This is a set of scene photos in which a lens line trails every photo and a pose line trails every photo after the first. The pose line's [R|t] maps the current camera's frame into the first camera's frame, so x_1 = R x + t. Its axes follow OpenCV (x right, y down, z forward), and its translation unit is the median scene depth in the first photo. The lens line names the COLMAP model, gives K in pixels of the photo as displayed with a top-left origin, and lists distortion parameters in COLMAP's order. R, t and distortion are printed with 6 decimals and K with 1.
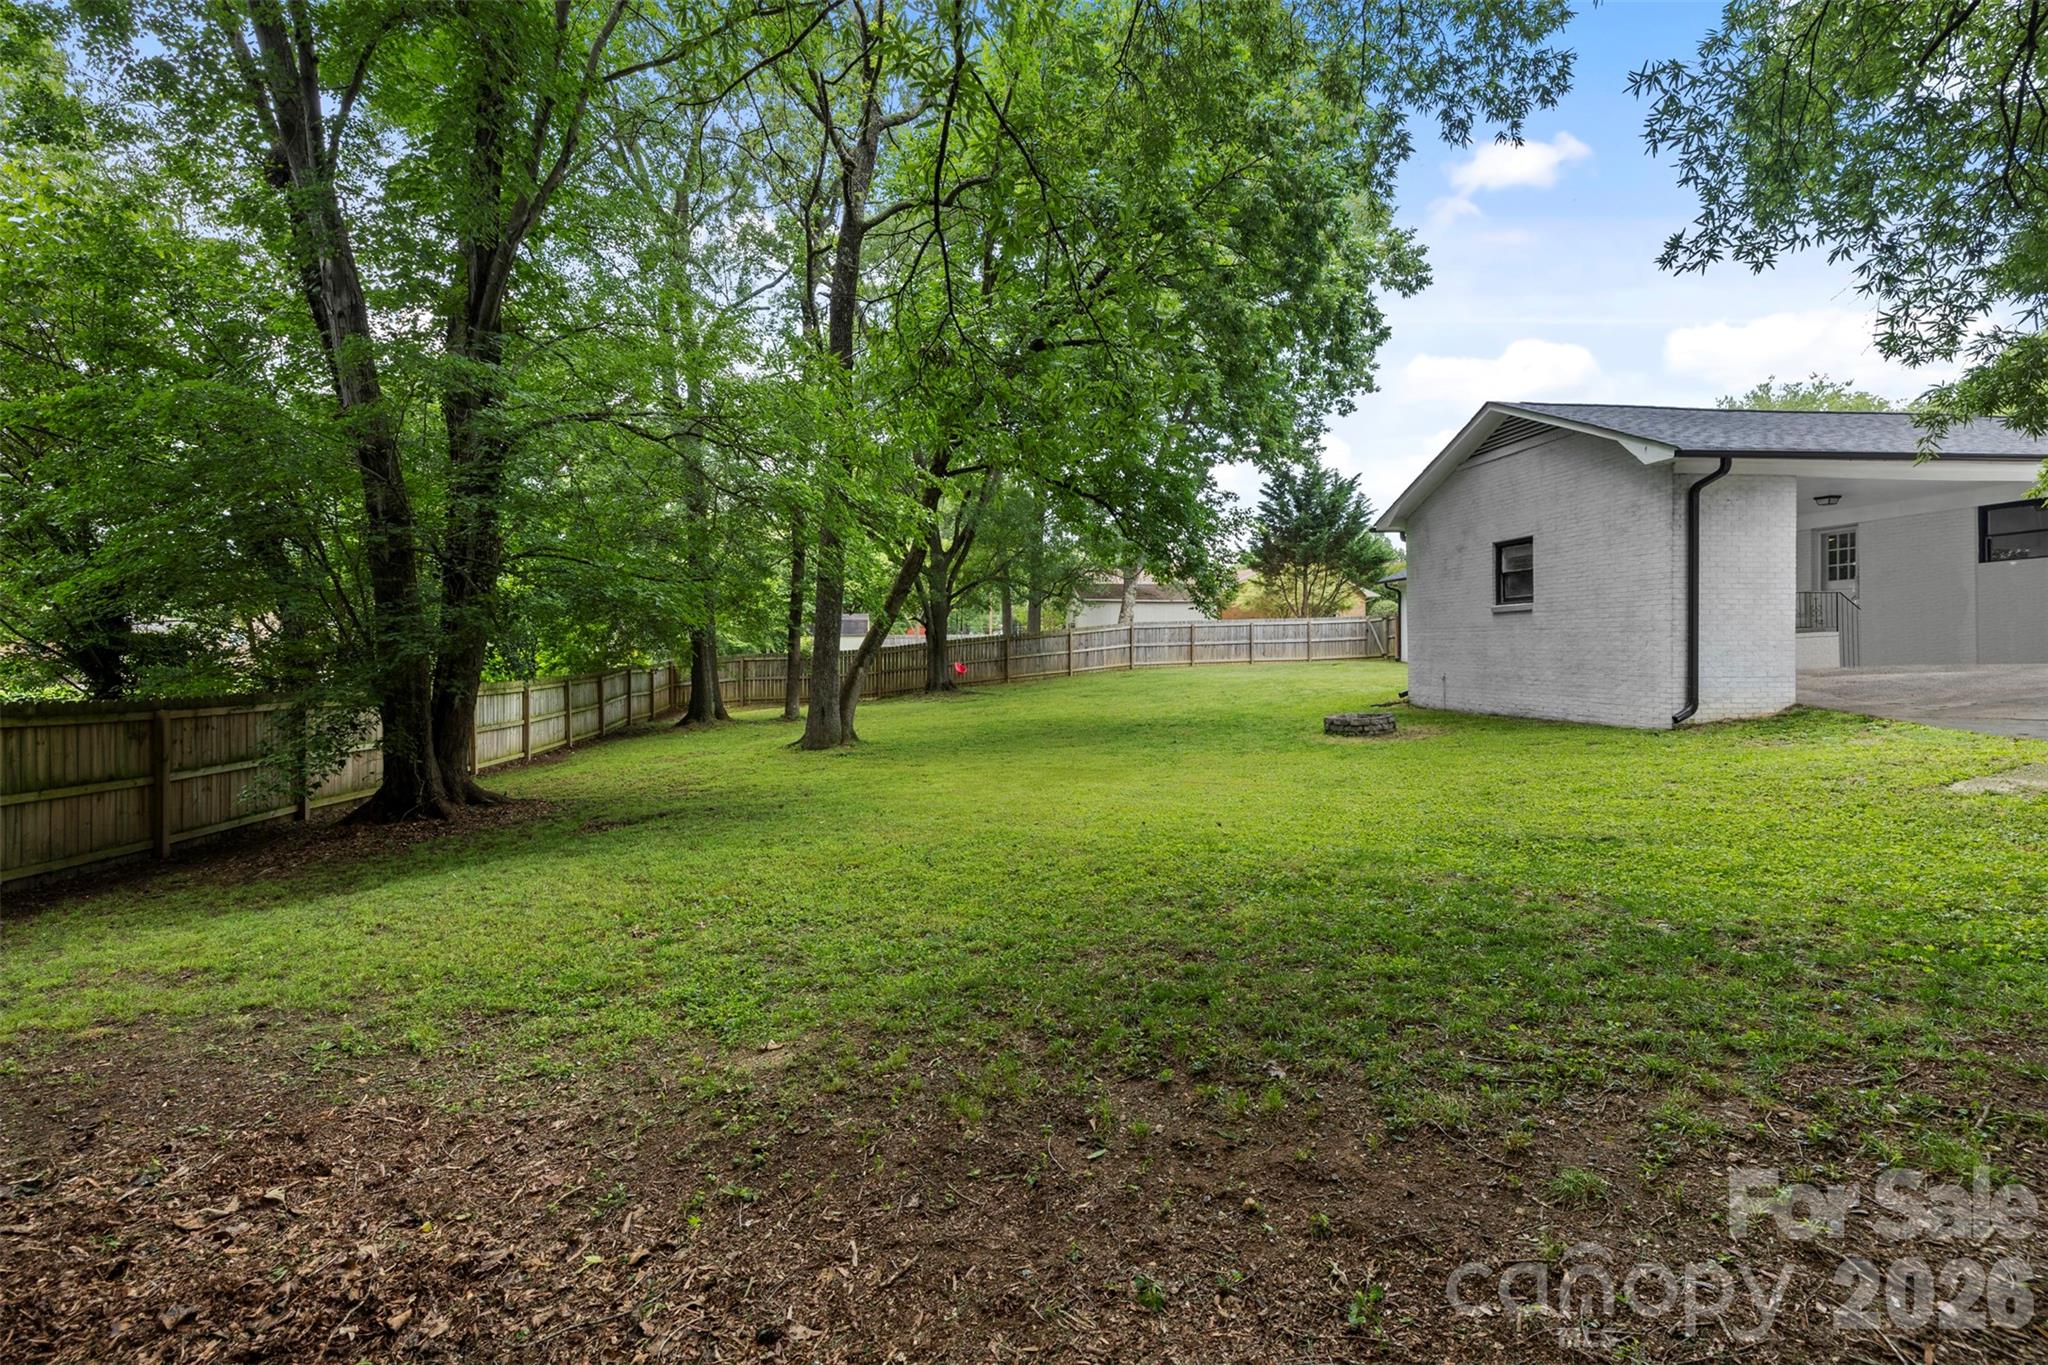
lens RADIAL K [[882.2, 0, 1028.9], [0, 882.2, 646.7], [0, 0, 1]] dist [-0.001165, -0.000227]
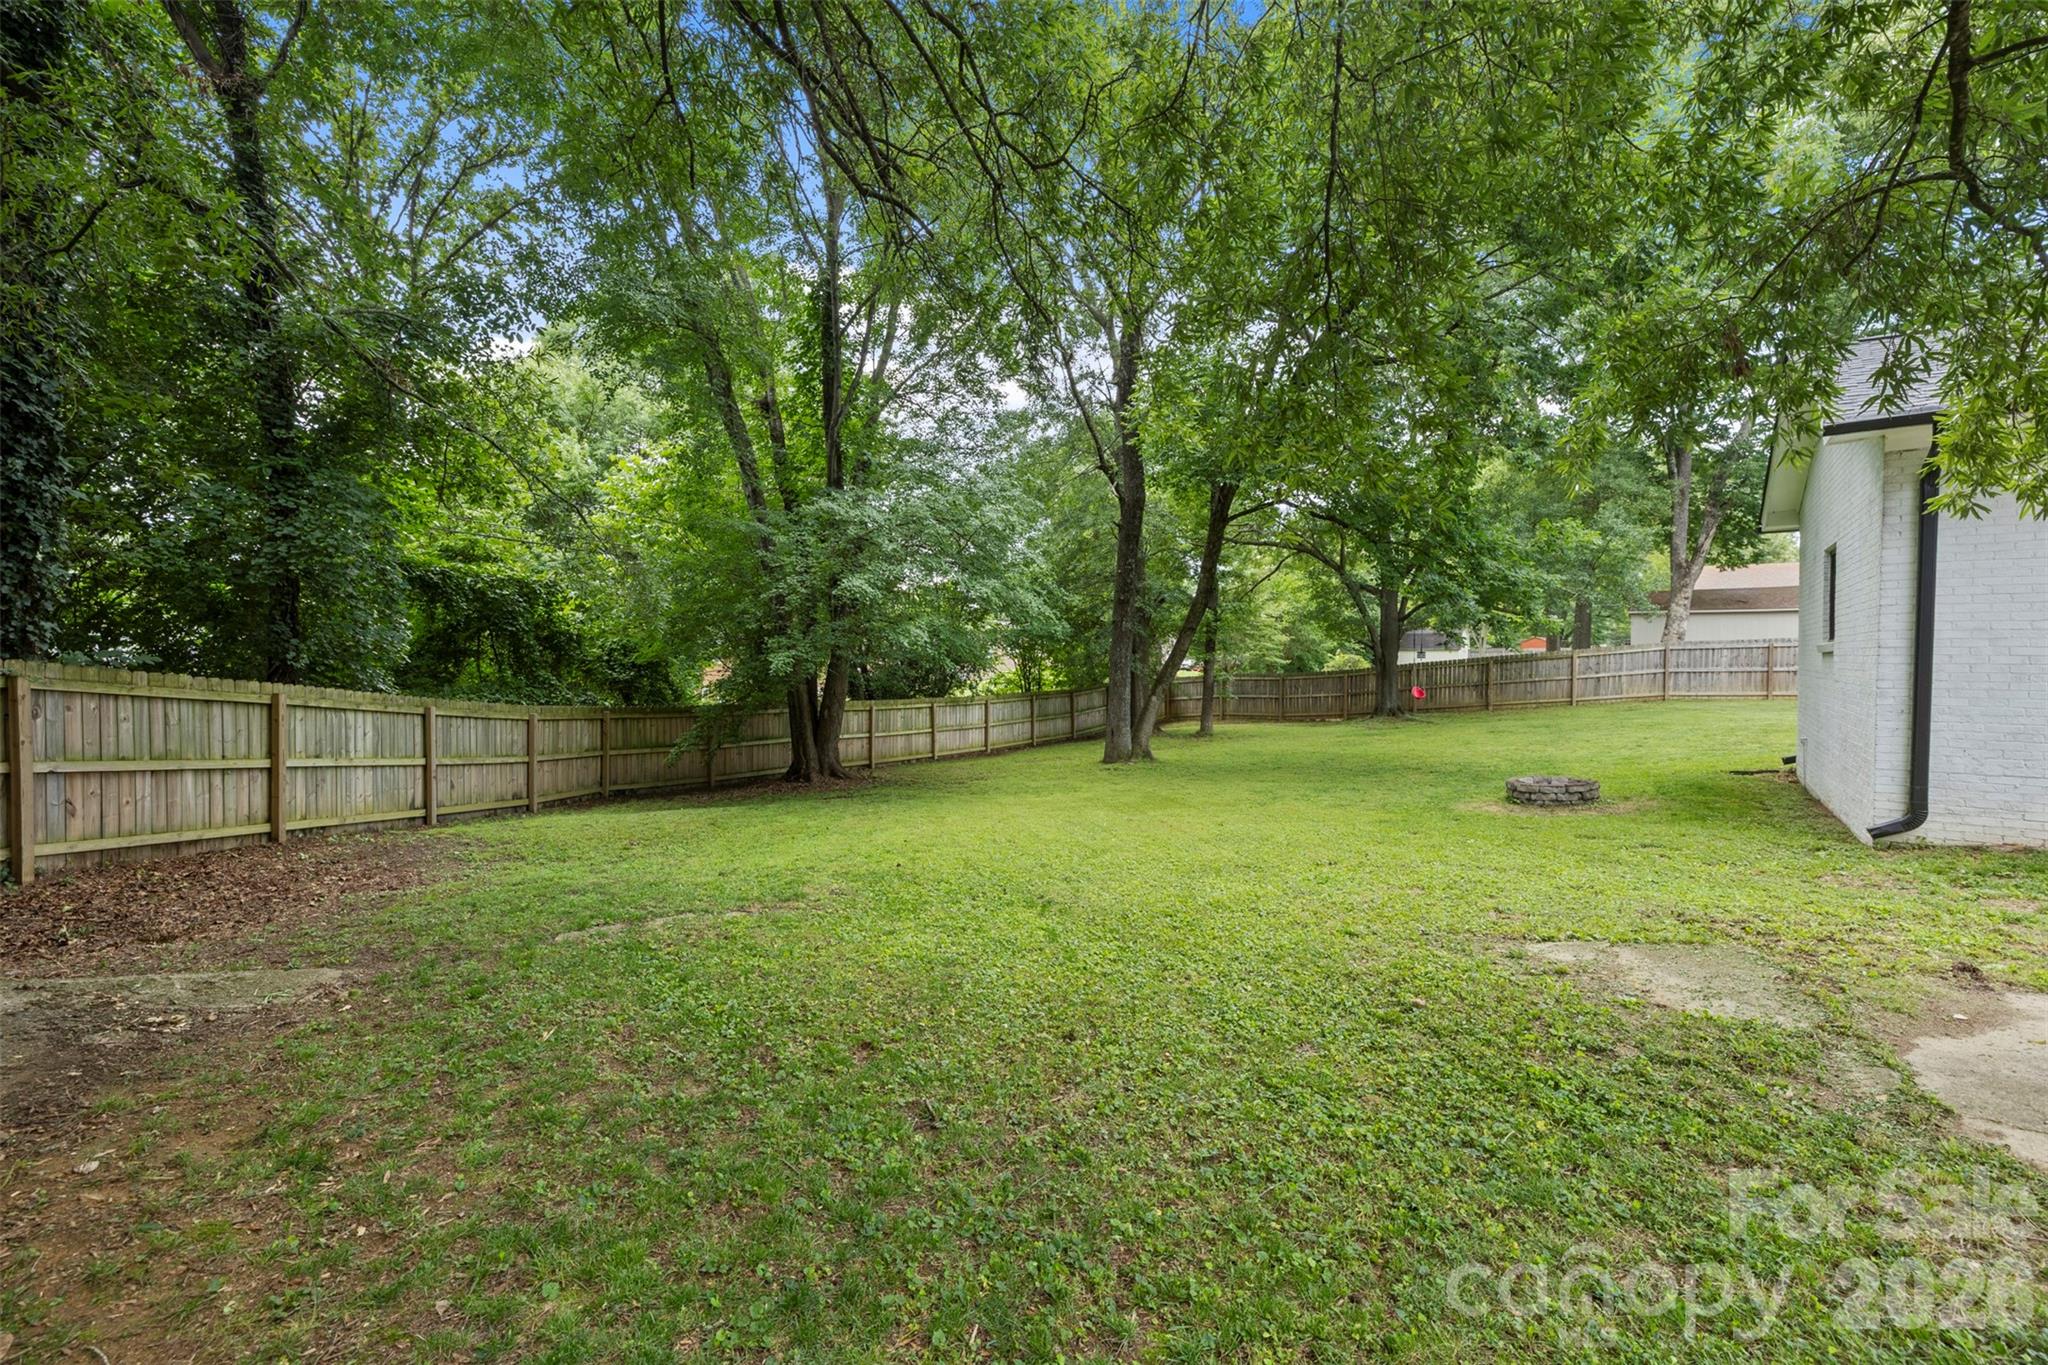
lens RADIAL K [[882.2, 0, 1018.0], [0, 882.2, 678.0], [0, 0, 1]] dist [-0.001165, -0.000227]
pose [[0.721081, 0.021807, -0.692508, 0.612302], [-0.001220, 0.999543, 0.030205, -0.042839], [0.692850, -0.020935, 0.720778, 0.079976]]
